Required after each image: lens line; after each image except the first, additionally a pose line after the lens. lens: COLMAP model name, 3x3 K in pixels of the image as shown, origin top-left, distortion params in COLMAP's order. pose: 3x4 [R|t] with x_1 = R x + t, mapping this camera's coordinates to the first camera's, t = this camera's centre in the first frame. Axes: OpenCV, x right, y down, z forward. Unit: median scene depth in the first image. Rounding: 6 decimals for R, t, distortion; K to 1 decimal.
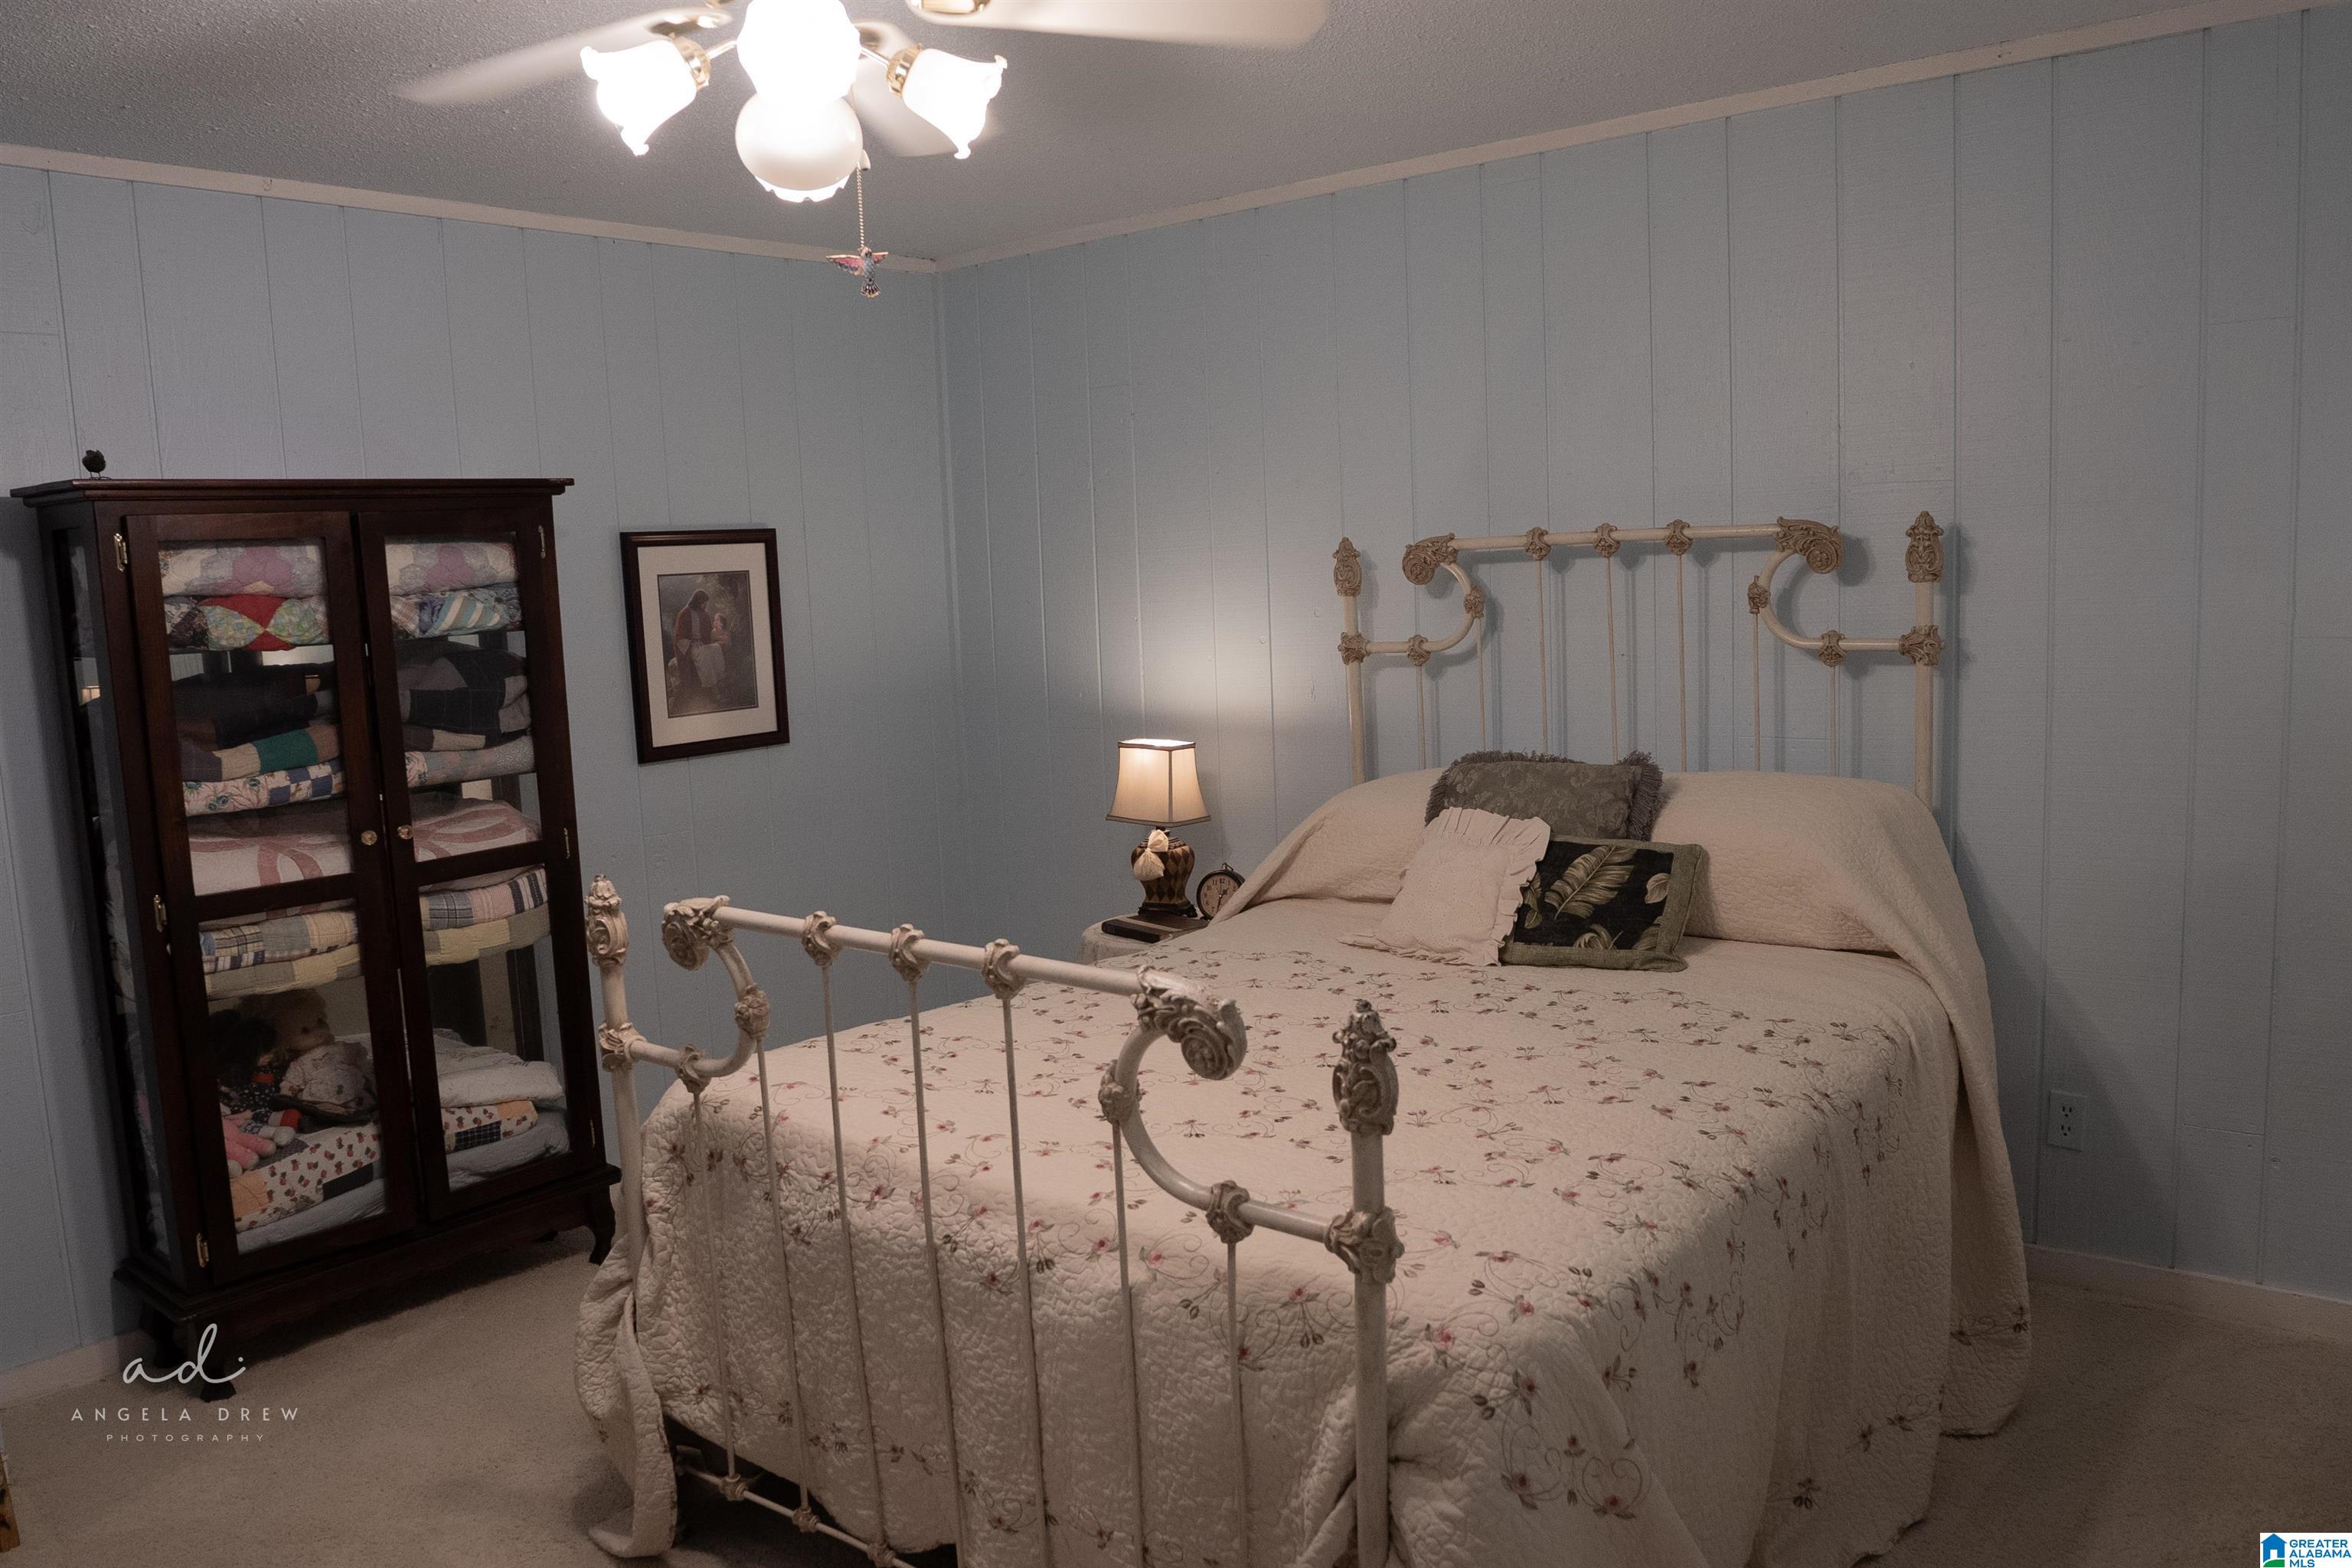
lens RADIAL K [[1771.0, 0, 1183.3], [0, 1771.0, 782.6], [0, 0, 1]] dist [-0.095943, 0.060569]
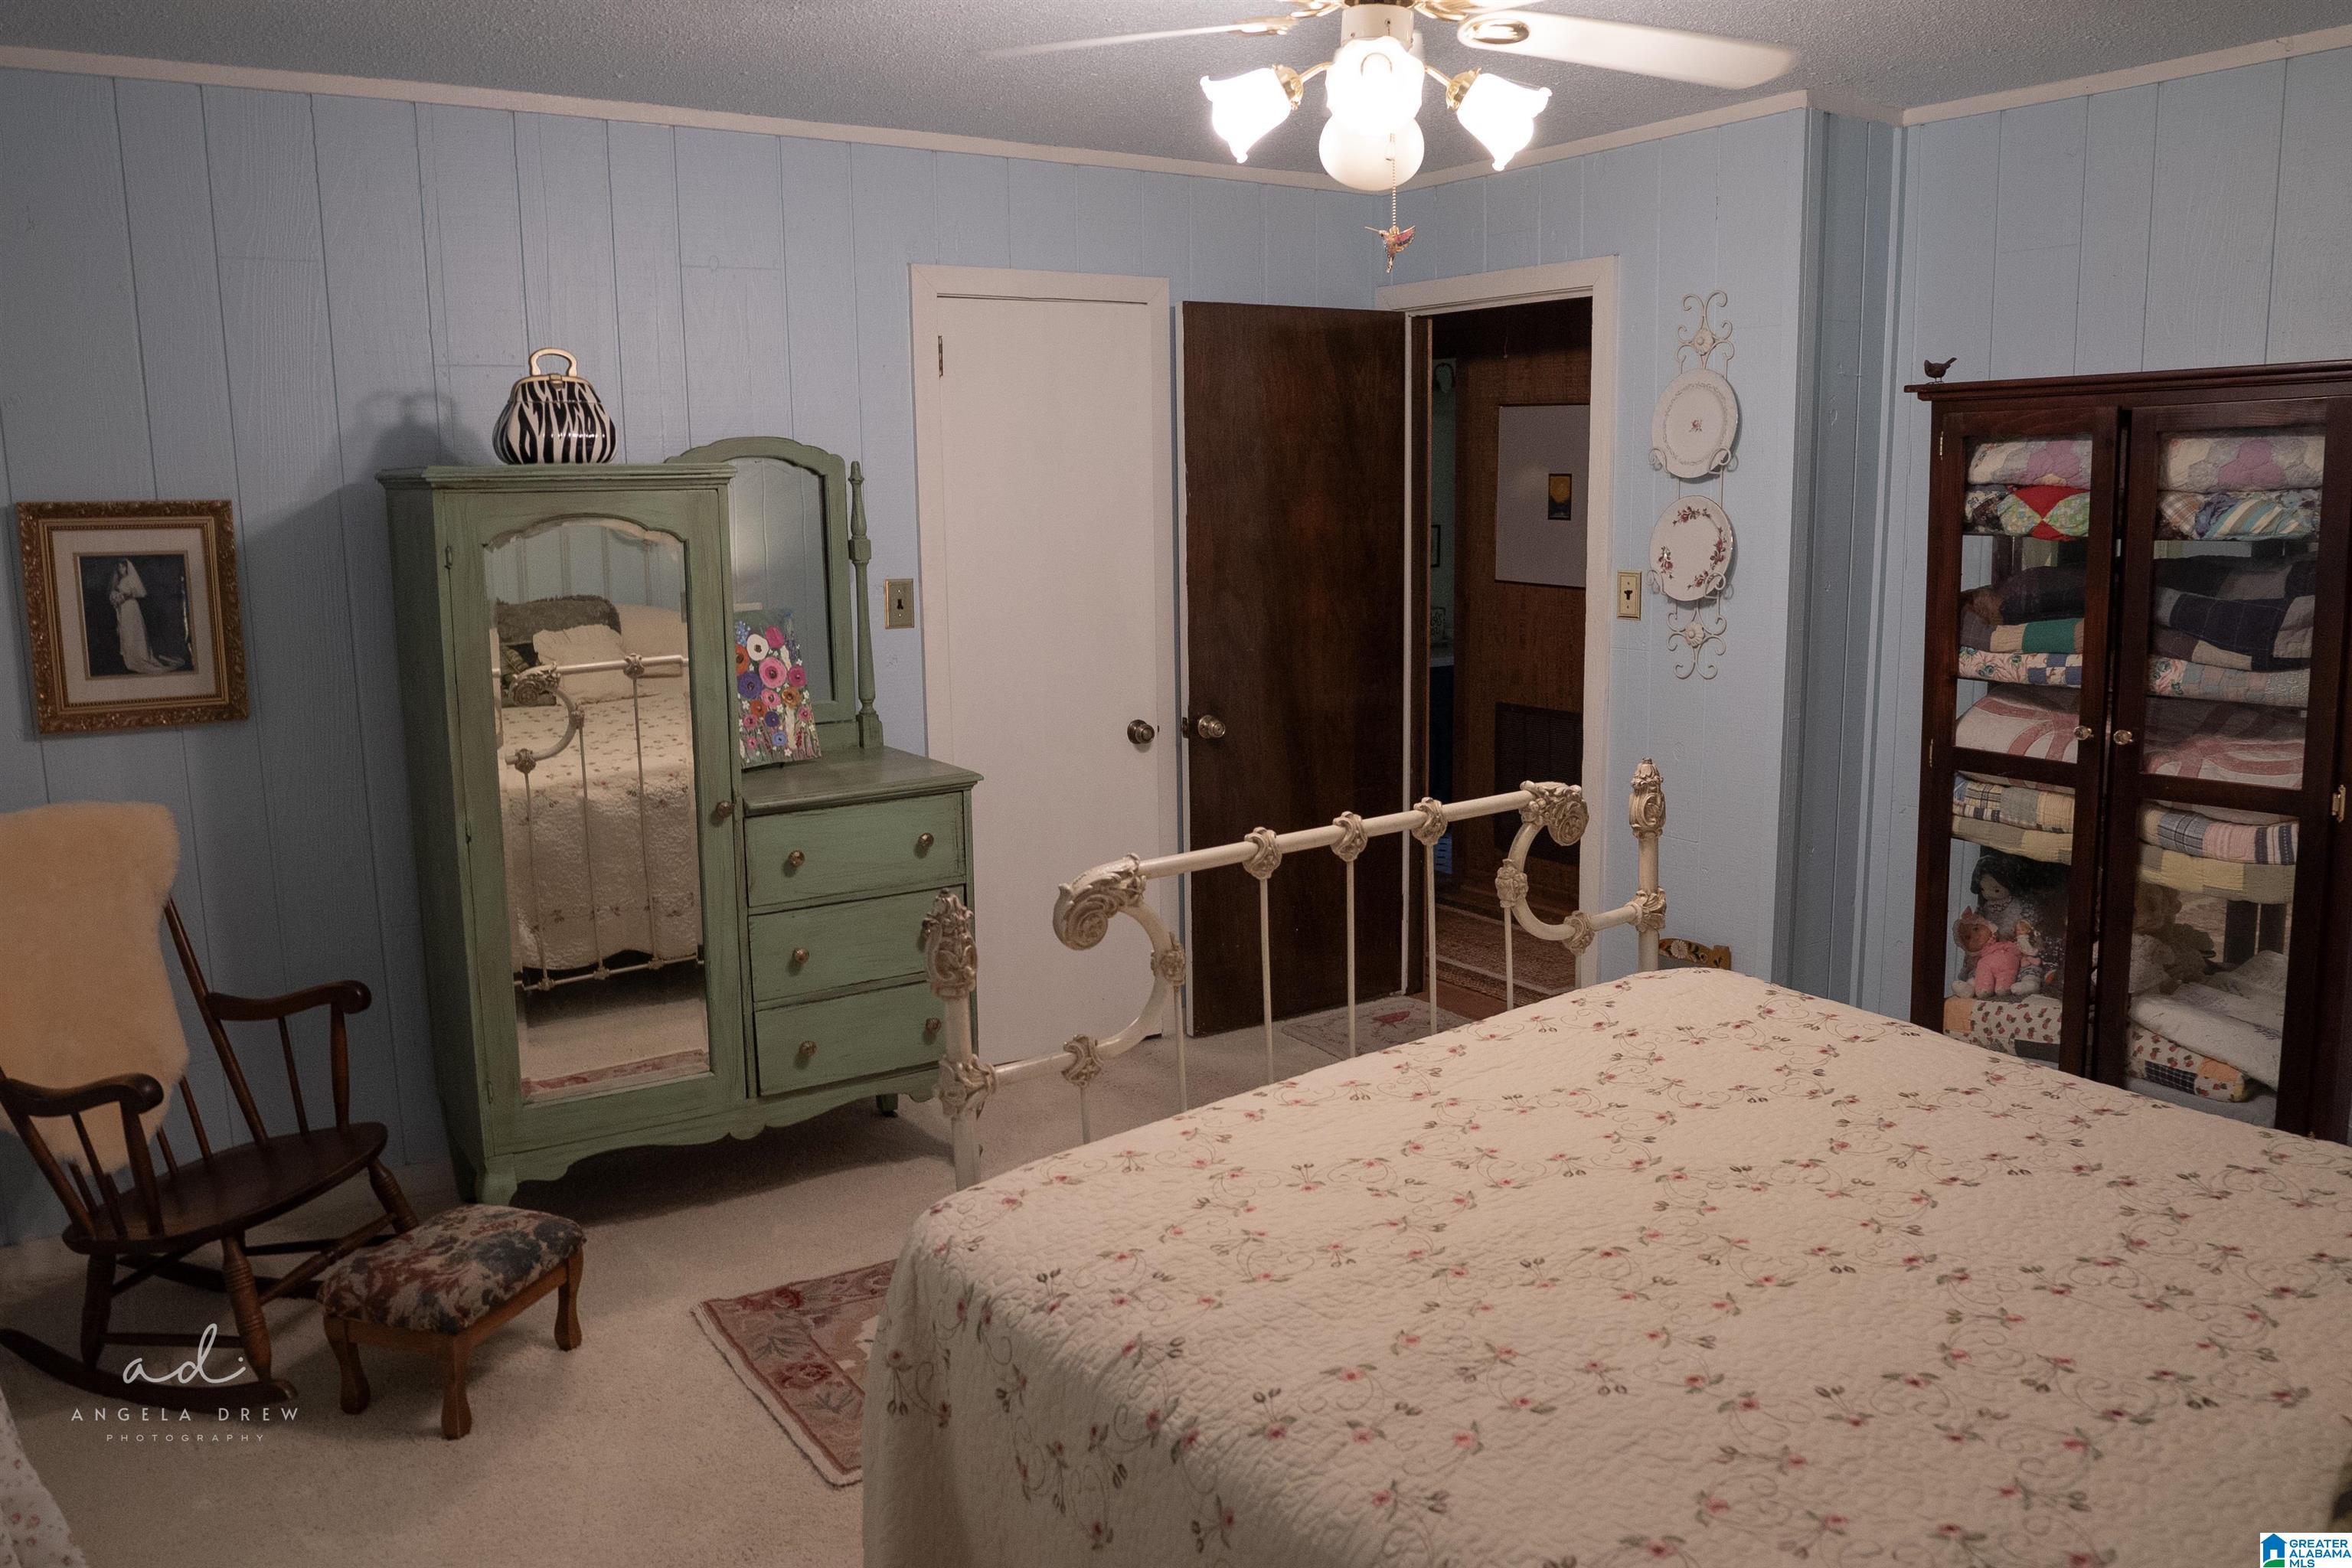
lens RADIAL K [[1771.0, 0, 1175.3], [0, 1771.0, 792.4], [0, 0, 1]] dist [-0.095943, 0.060569]
pose [[-0.298802, 0.206354, -0.931738, 0.639216], [-0.089346, 0.966005, 0.242595, -0.132851], [0.950123, 0.155735, -0.270208, 0.780359]]
